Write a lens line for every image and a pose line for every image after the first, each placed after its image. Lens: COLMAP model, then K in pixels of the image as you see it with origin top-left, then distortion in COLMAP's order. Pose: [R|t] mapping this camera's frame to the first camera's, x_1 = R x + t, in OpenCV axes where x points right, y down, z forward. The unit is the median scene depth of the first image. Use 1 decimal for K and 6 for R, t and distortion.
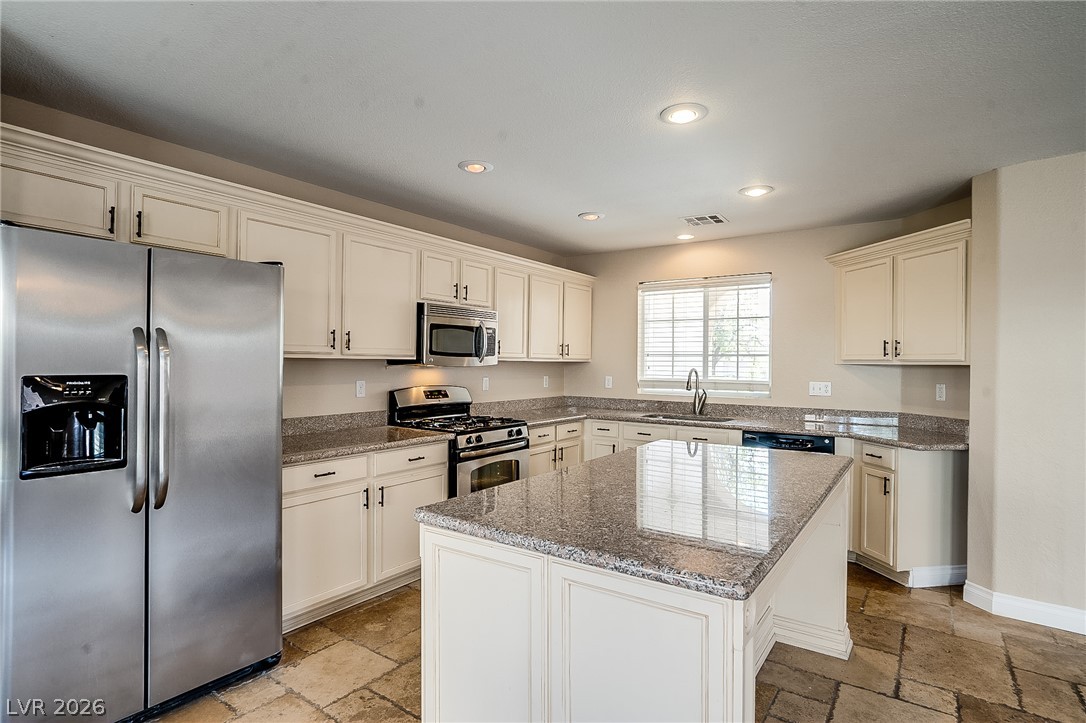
lens RADIAL K [[536.7, 0, 547.8], [0, 536.7, 362.2], [0, 0, 1]] dist [0.005115, 0.000407]
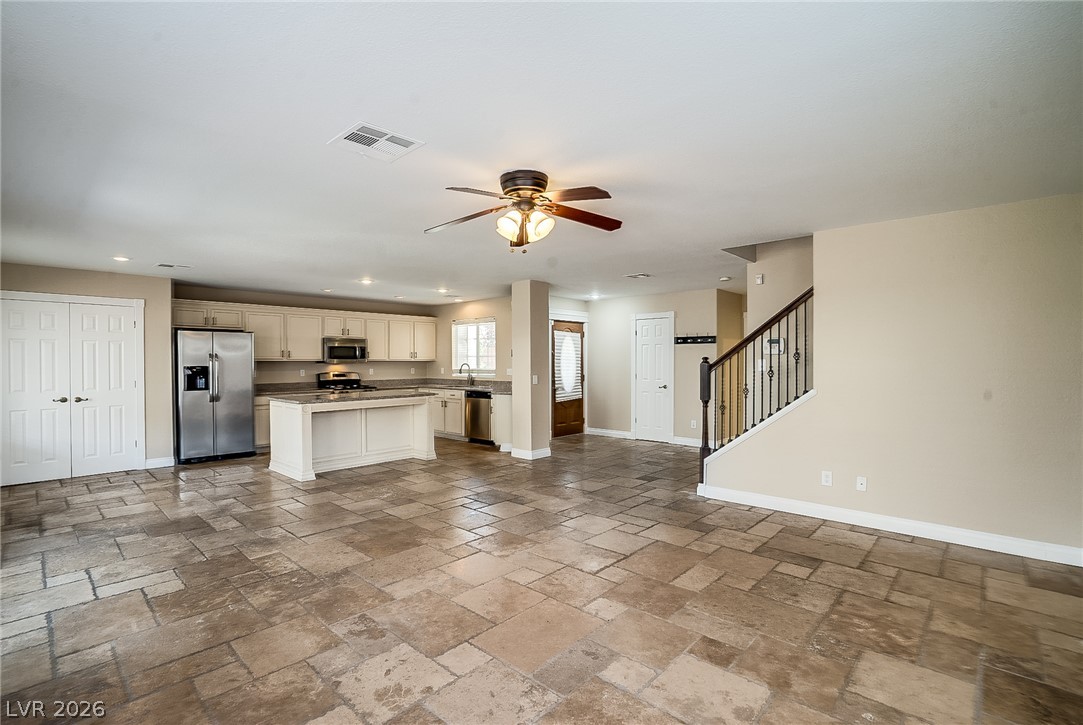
lens RADIAL K [[487.7, 0, 538.9], [0, 487.7, 363.8], [0, 0, 1]] dist [-0.038760, 0.005625]
pose [[0.987562, -0.010785, -0.156858, 0.945851], [0.011793, 0.999915, 0.005497, 0.006681], [0.156786, -0.007279, 0.987606, -0.912069]]
